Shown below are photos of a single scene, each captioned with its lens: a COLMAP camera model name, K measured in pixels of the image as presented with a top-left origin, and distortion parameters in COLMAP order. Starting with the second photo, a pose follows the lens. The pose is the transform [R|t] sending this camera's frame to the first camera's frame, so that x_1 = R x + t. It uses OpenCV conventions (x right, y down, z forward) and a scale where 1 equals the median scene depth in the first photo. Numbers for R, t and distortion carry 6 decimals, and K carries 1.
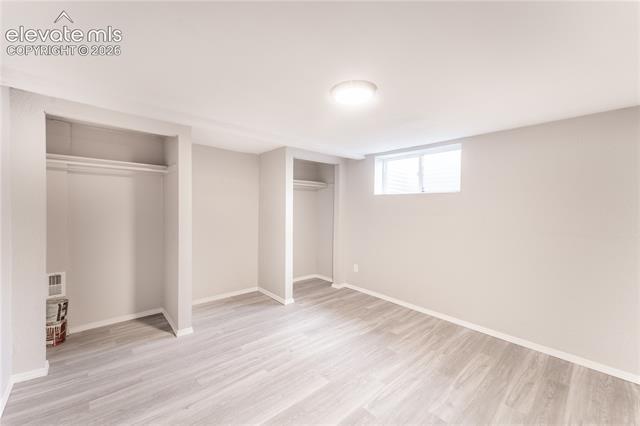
lens RADIAL K [[253.7, 0, 317.3], [0, 253.7, 212.8], [0, 0, 1]] dist [-0.011968, 0.000018]
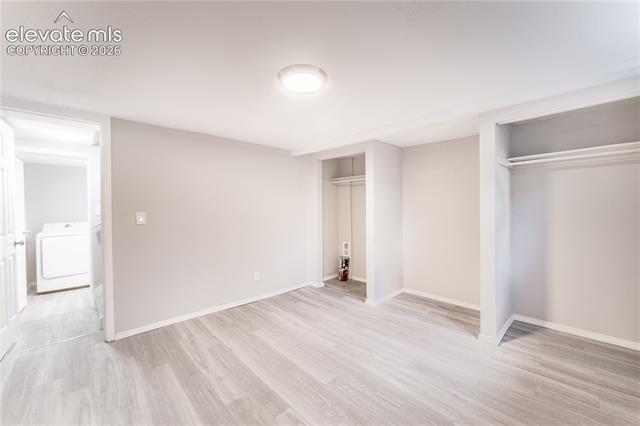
lens RADIAL K [[253.7, 0, 317.4], [0, 253.7, 211.0], [0, 0, 1]] dist [-0.011968, 0.000018]
pose [[0.024723, 0.002458, -0.999691, 0.777704], [-0.008779, 0.999959, 0.002242, 0.009947], [0.999656, 0.008721, 0.024744, 0.732246]]
